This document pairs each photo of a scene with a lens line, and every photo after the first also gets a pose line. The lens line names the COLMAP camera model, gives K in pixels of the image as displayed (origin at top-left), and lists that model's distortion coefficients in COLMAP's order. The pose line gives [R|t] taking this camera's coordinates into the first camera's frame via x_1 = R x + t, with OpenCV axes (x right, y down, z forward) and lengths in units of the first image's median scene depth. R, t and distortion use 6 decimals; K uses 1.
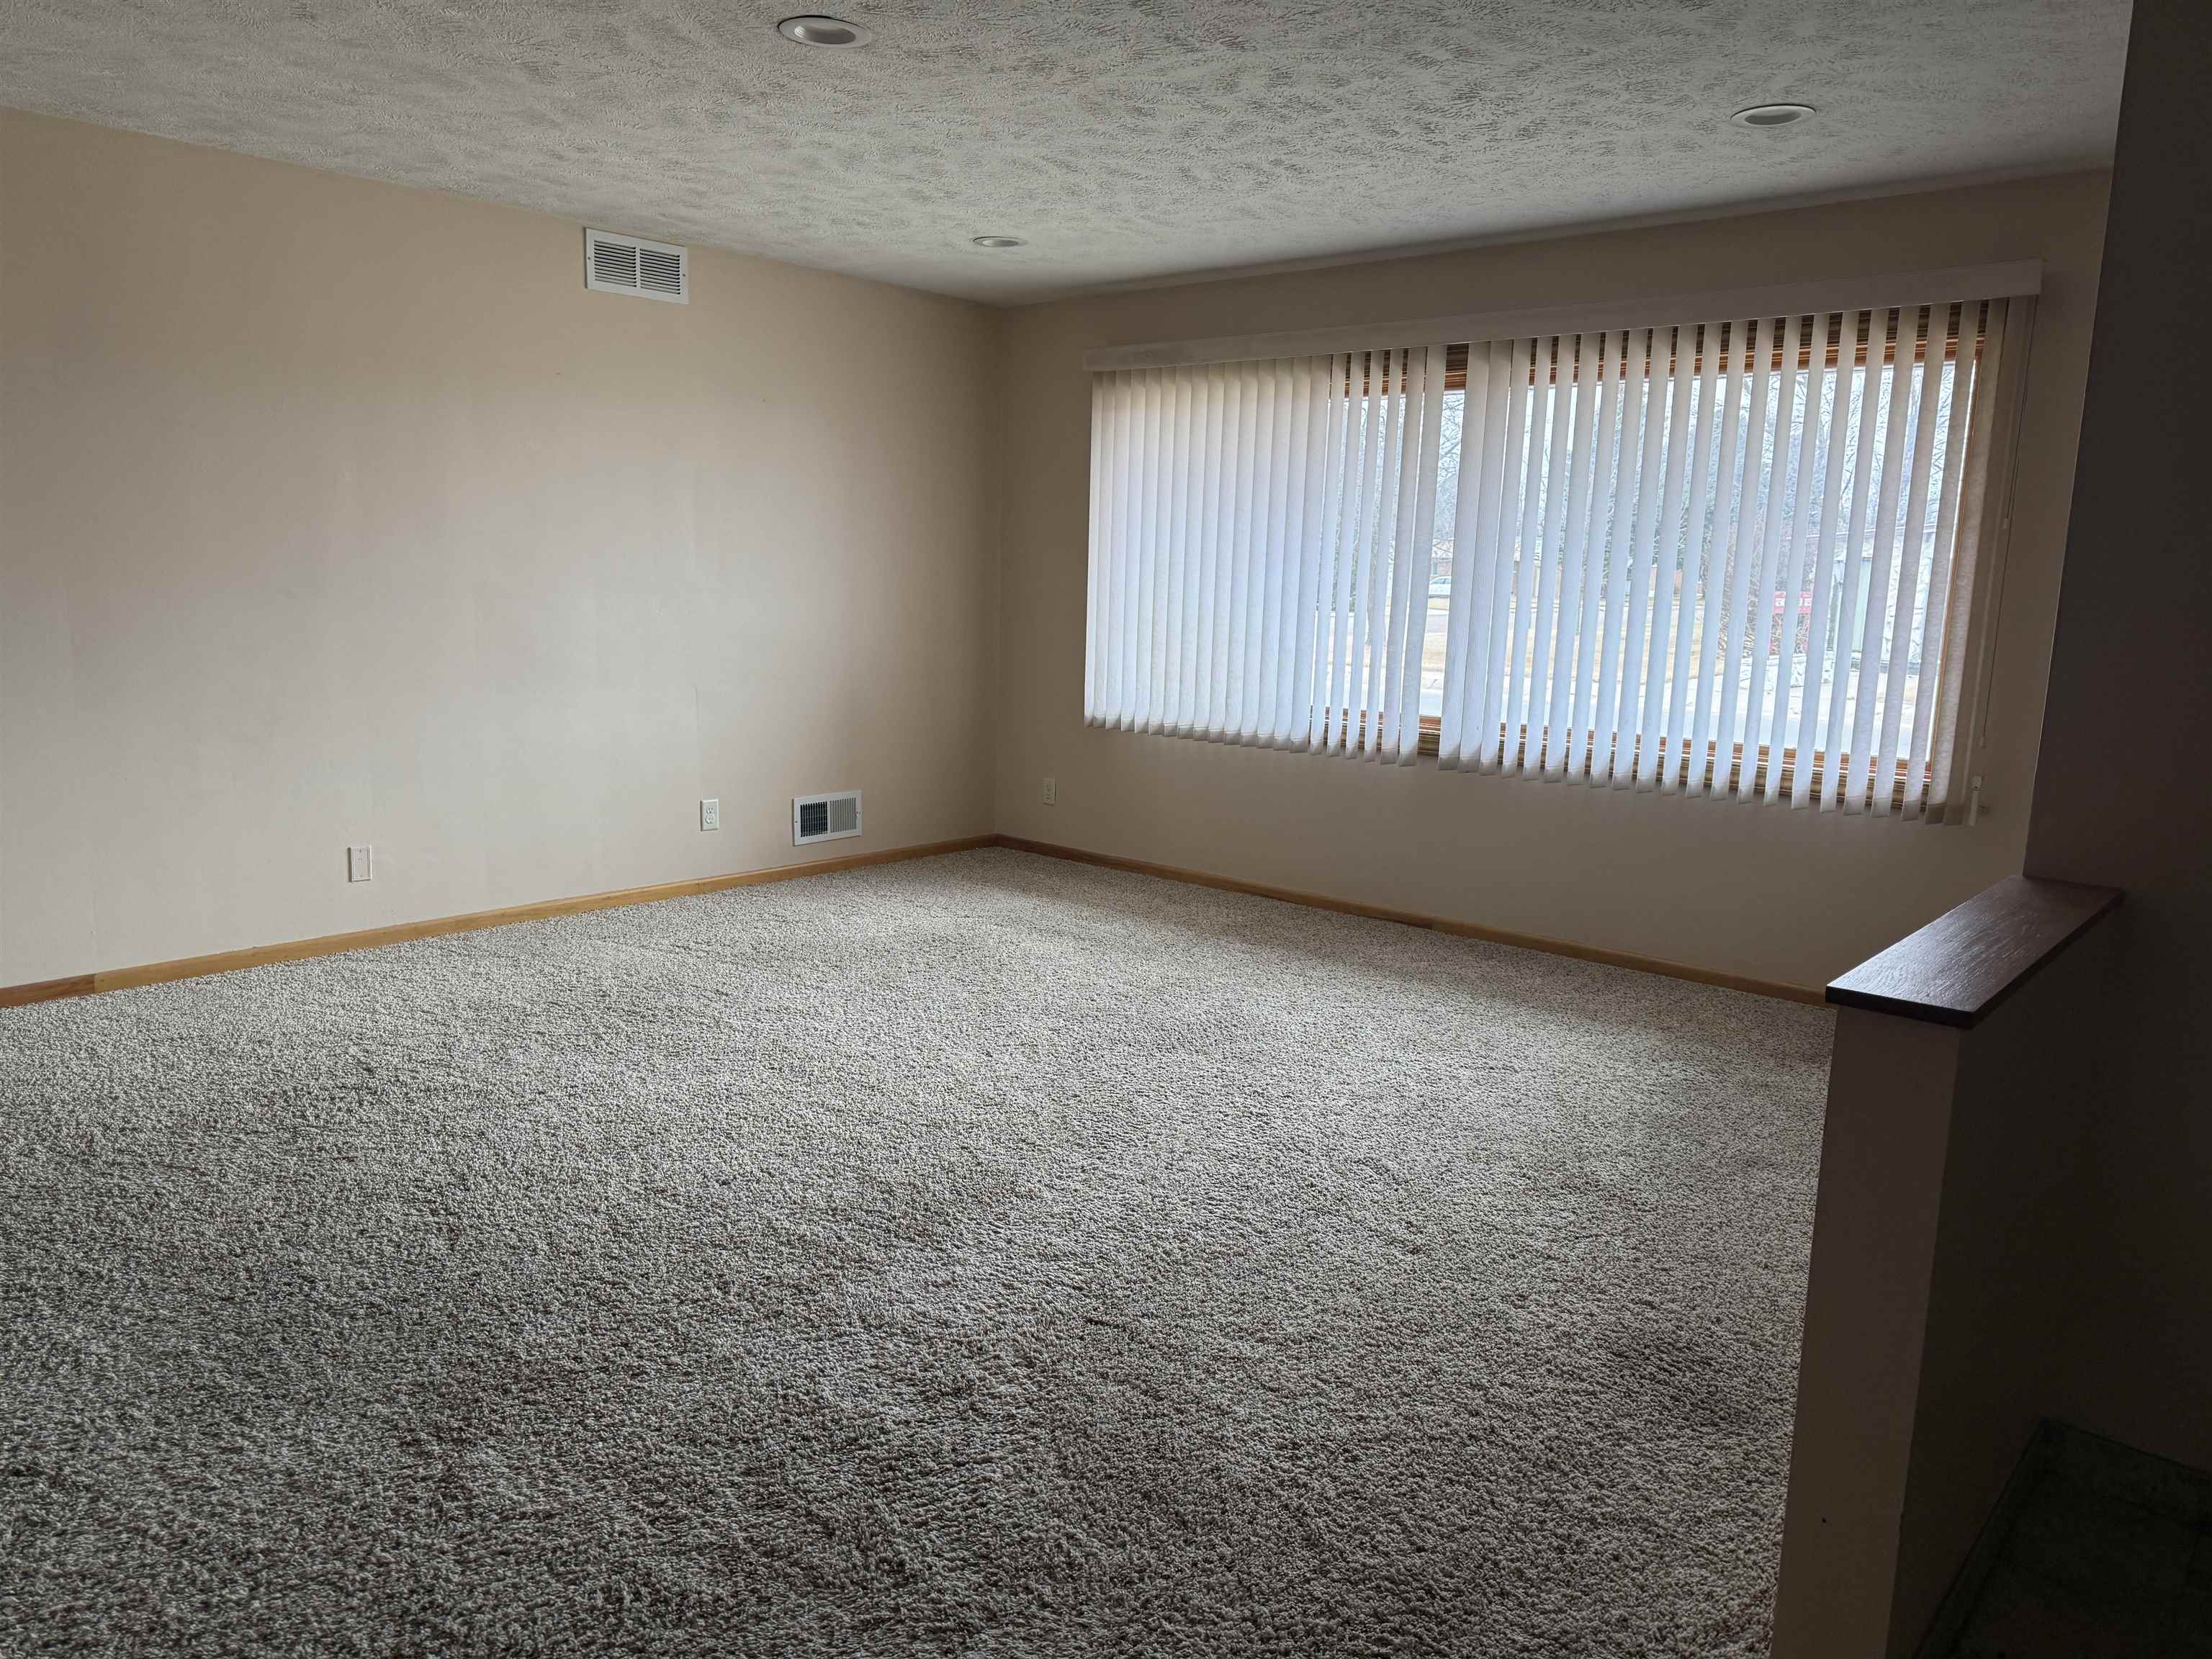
lens RADIAL K [[1567.9, 0, 1106.8], [0, 1567.9, 830.5], [0, 0, 1]] dist [-0.004520, -0.002188]
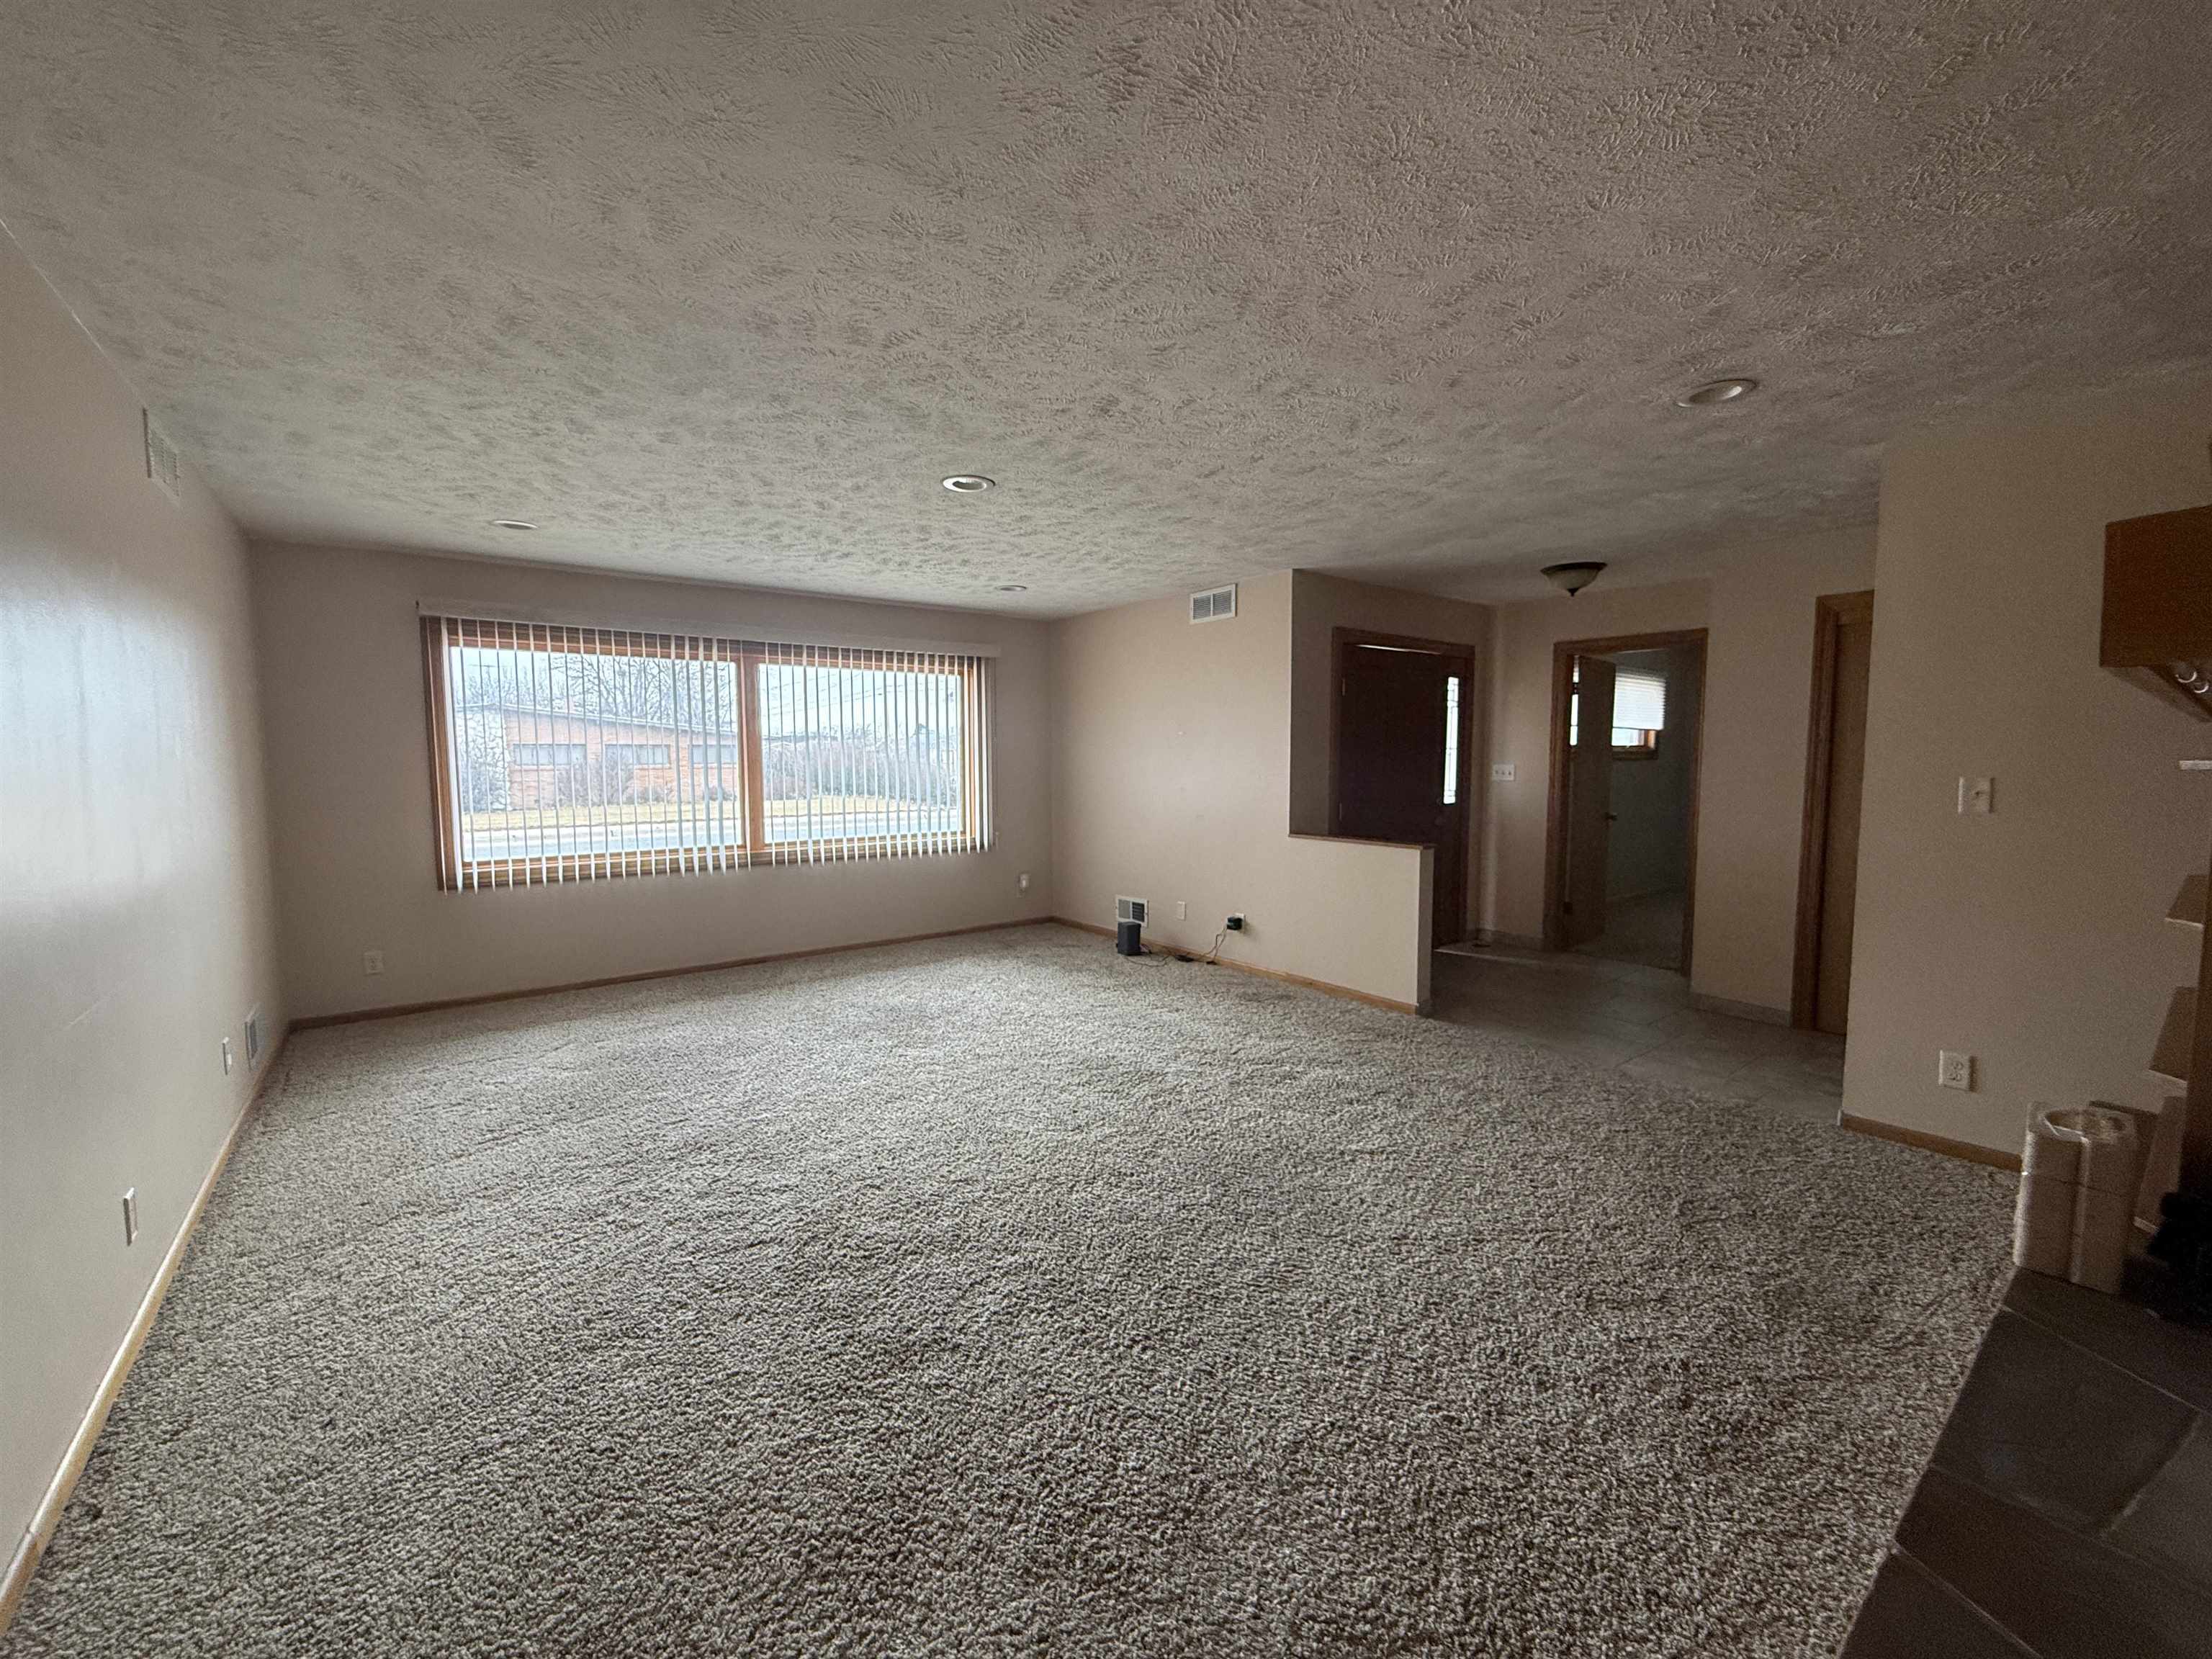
lens RADIAL K [[883.6, 0, 1107.8], [0, 883.6, 827.9], [0, 0, 1]] dist [-0.002534, -0.000118]
pose [[0.203881, -0.109236, 0.972882, -0.949491], [0.193354, 0.978674, 0.069366, -0.119474], [-0.959712, 0.173968, 0.220654, 0.560712]]
